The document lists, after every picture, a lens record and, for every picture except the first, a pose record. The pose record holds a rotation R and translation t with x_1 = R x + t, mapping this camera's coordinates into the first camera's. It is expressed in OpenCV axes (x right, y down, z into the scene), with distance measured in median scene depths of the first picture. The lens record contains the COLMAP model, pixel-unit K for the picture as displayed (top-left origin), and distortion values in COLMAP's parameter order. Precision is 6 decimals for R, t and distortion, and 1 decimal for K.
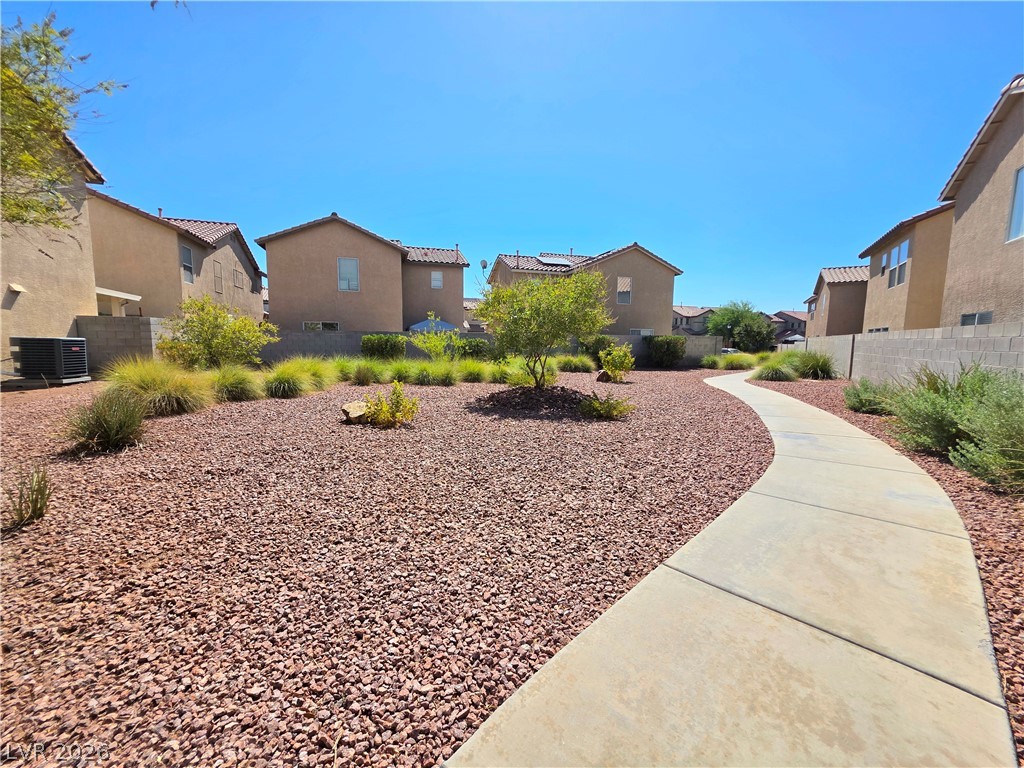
lens RADIAL K [[410.2, 0, 509.6], [0, 410.2, 384.2], [0, 0, 1]] dist [0.001787, 0.000142]
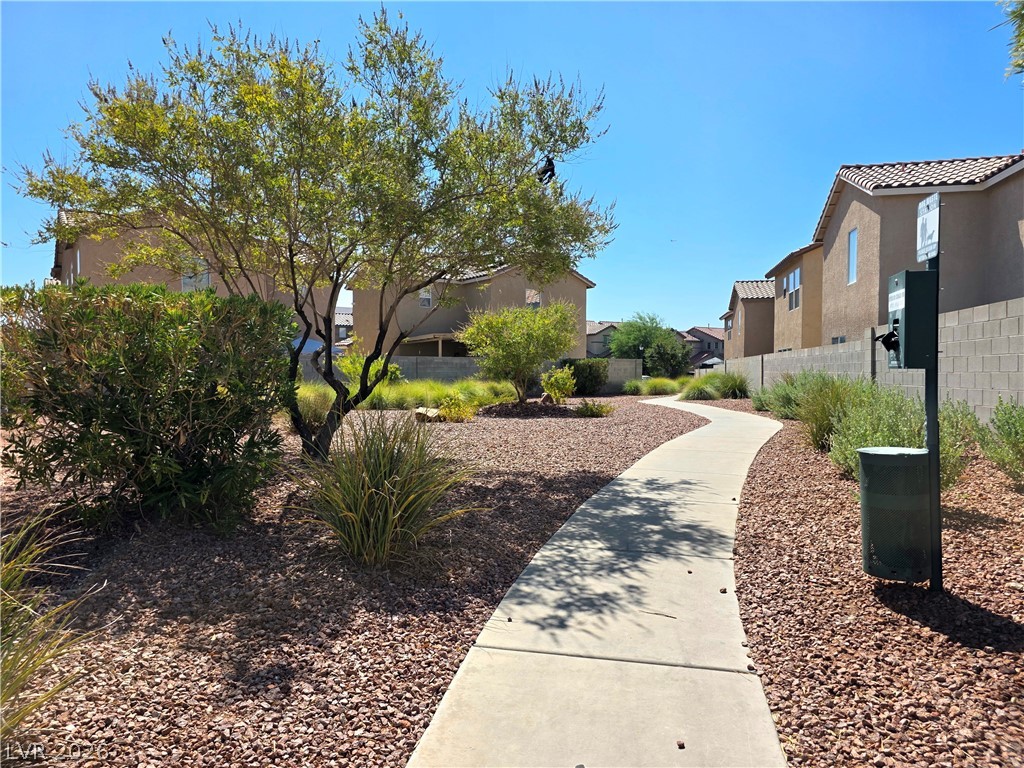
lens RADIAL K [[678.3, 0, 512.0], [0, 678.3, 384.0], [0, 0, 1]] dist [0.071480, -0.000011]
pose [[0.949476, -0.019576, 0.313227, -0.224561], [0.046857, 0.995708, -0.079809, 0.044371], [-0.310321, 0.090453, 0.946319, -0.314663]]
